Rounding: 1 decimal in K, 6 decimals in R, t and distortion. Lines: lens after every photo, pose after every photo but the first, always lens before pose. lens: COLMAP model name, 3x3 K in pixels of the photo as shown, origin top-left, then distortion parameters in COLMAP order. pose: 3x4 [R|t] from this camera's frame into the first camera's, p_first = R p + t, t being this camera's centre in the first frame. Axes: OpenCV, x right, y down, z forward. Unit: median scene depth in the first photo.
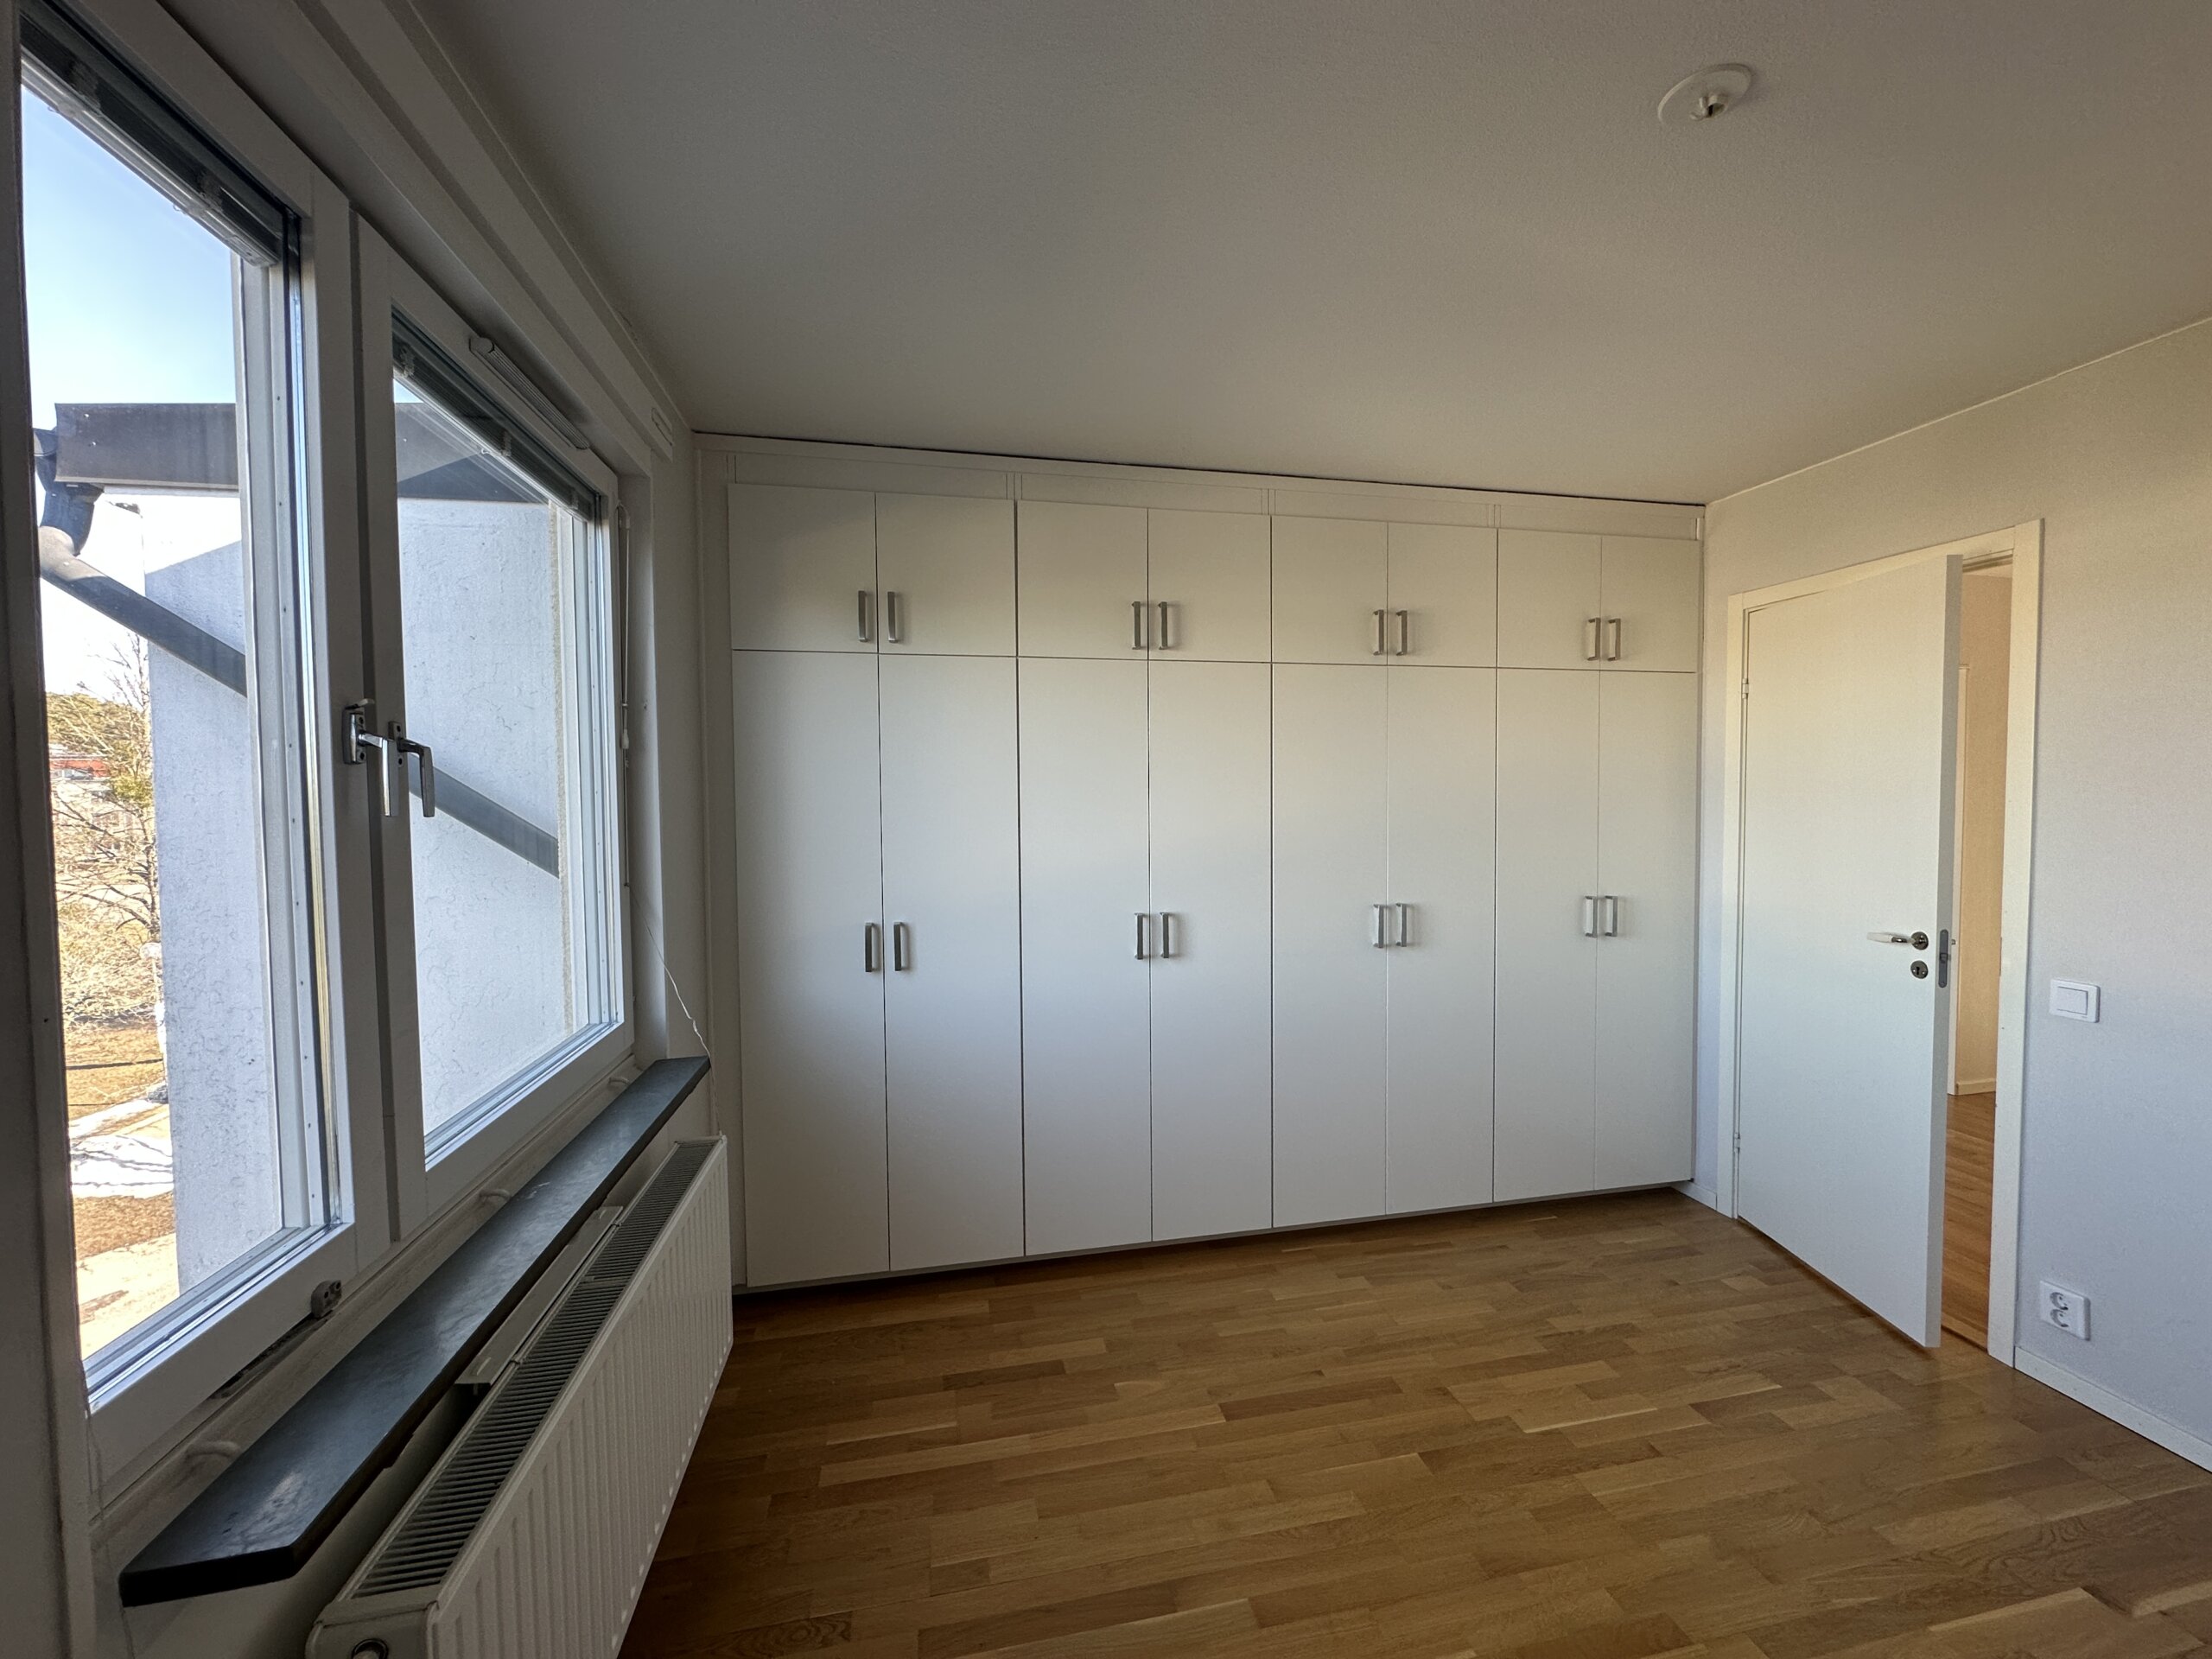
lens RADIAL K [[880.3, 0, 1106.3], [0, 880.3, 826.5], [0, 0, 1]] dist [-0.001587, 0.000332]
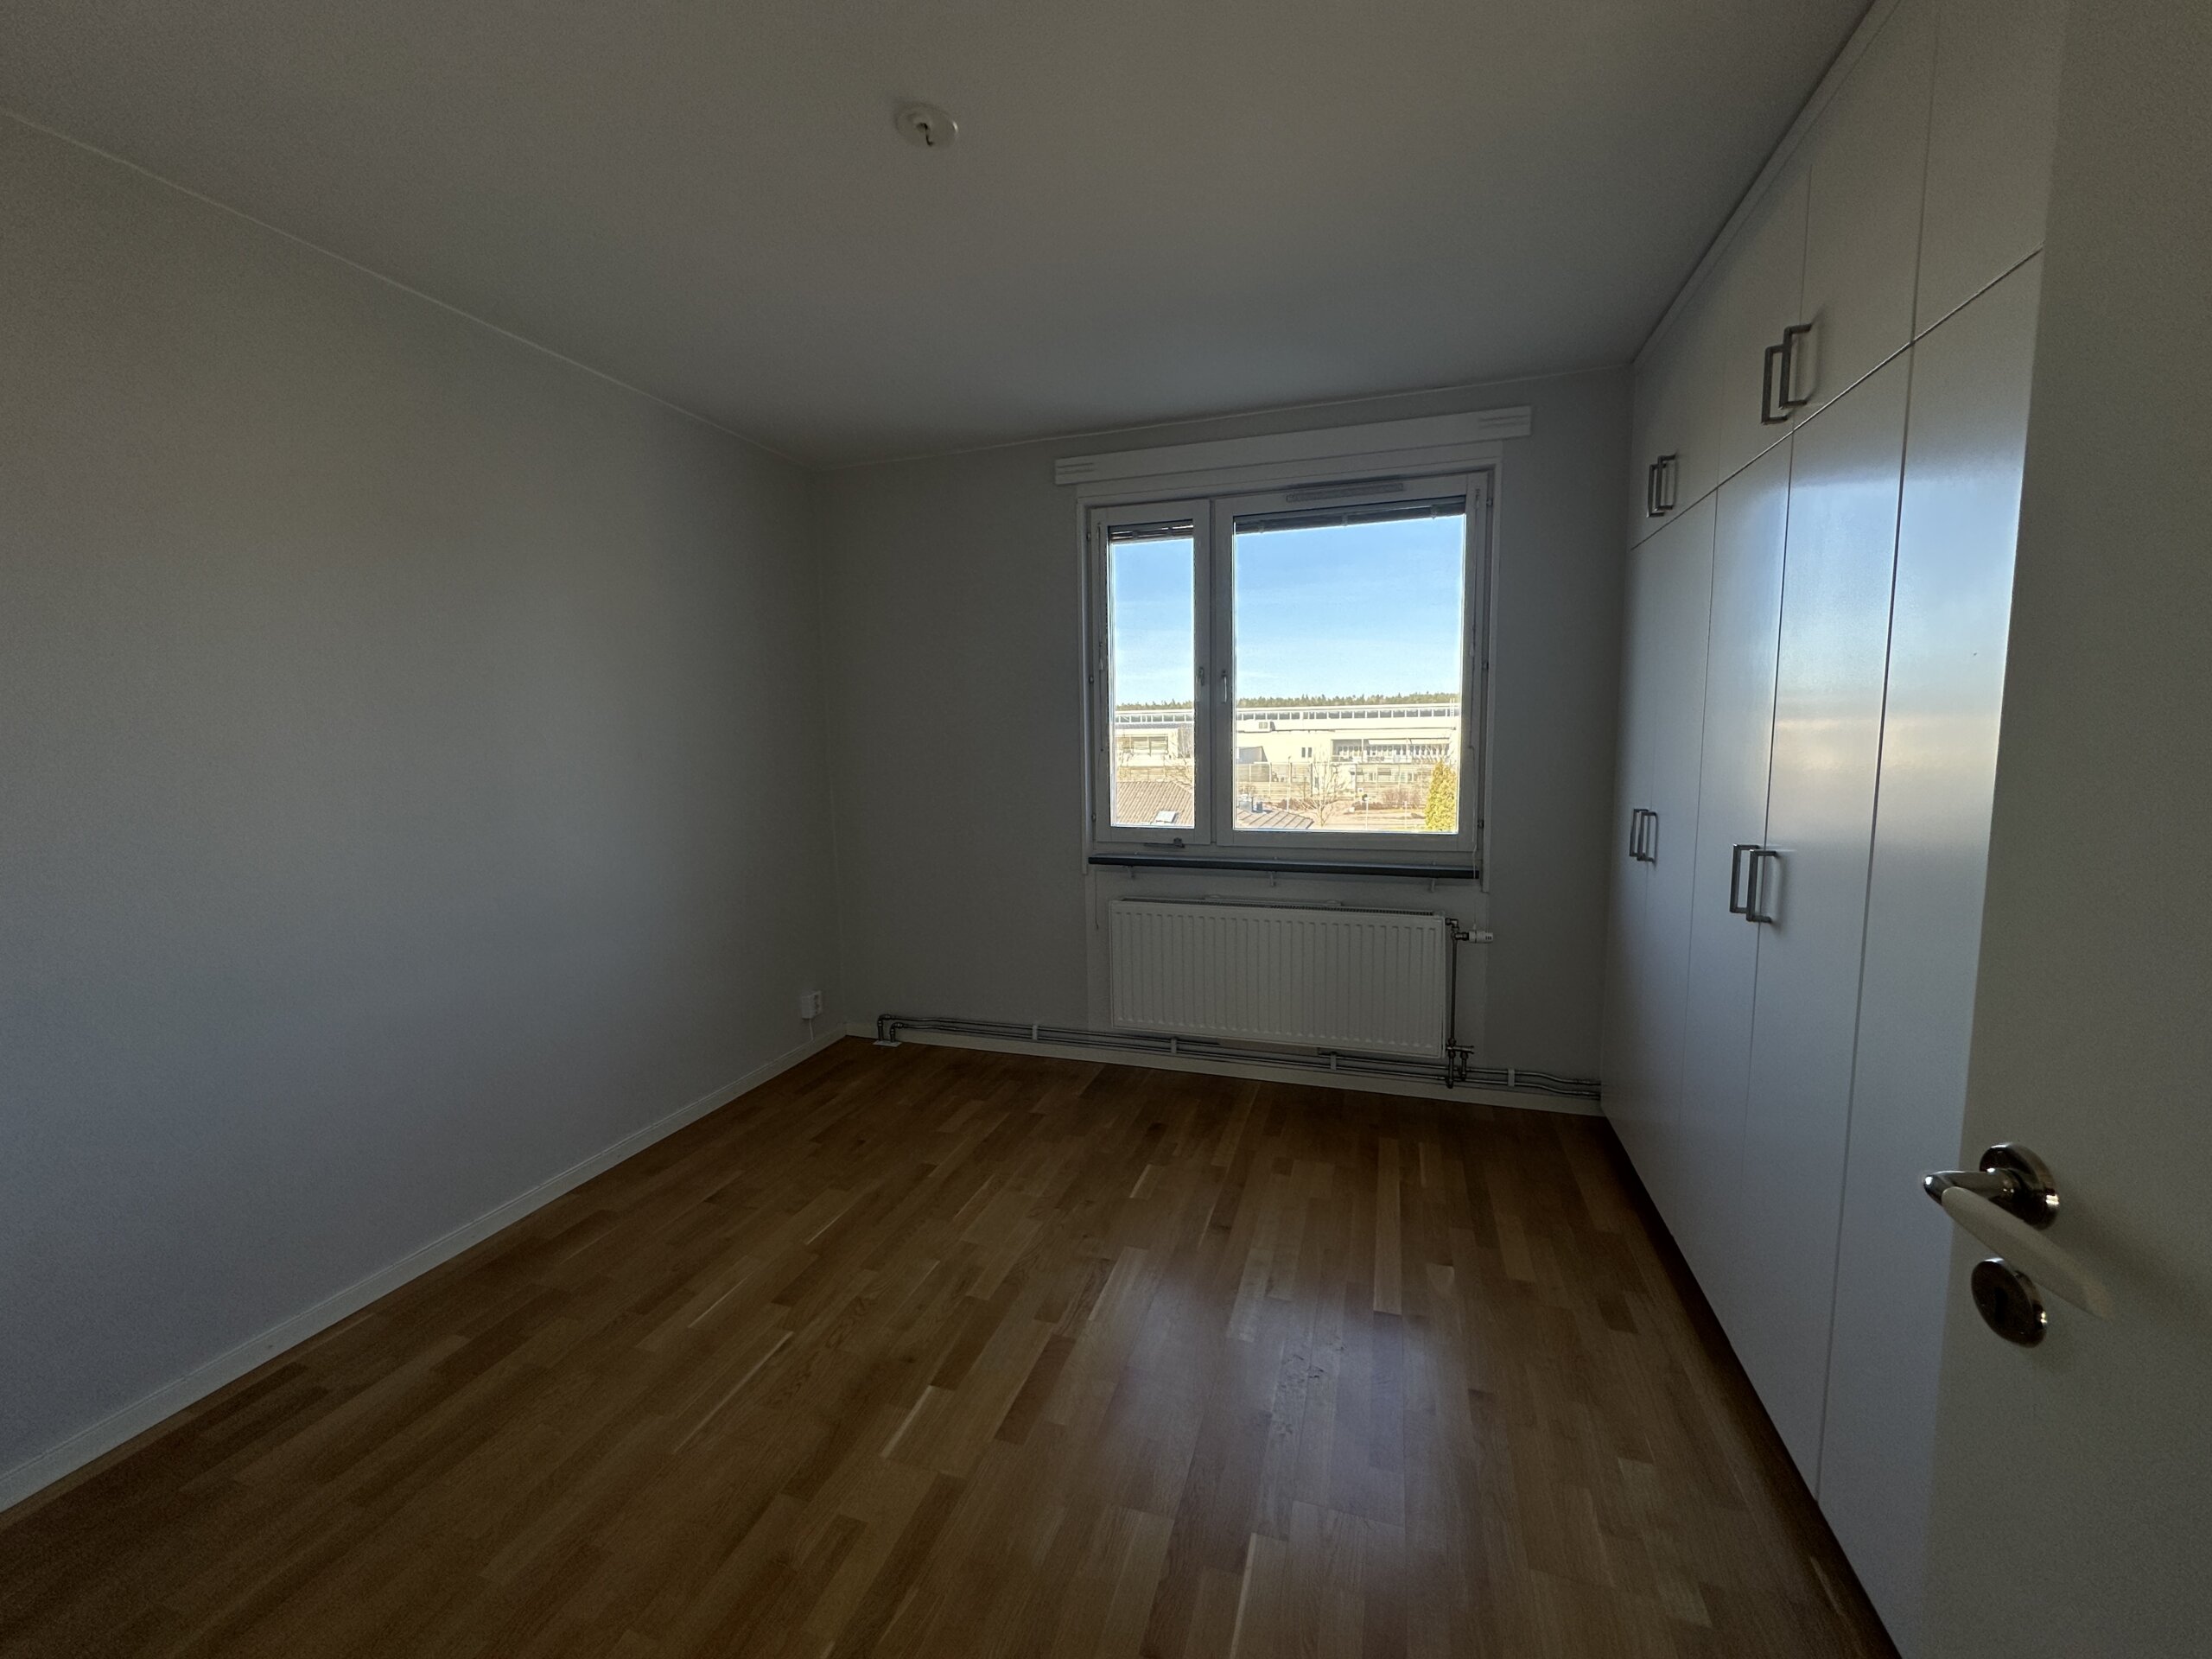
lens RADIAL K [[880.3, 0, 1106.3], [0, 880.3, 826.5], [0, 0, 1]] dist [-0.001587, 0.000332]
pose [[-0.498052, 0.112513, -0.859817, 1.133412], [-0.008579, 0.990859, 0.134631, 0.002096], [0.867105, 0.074430, -0.492534, 1.241422]]
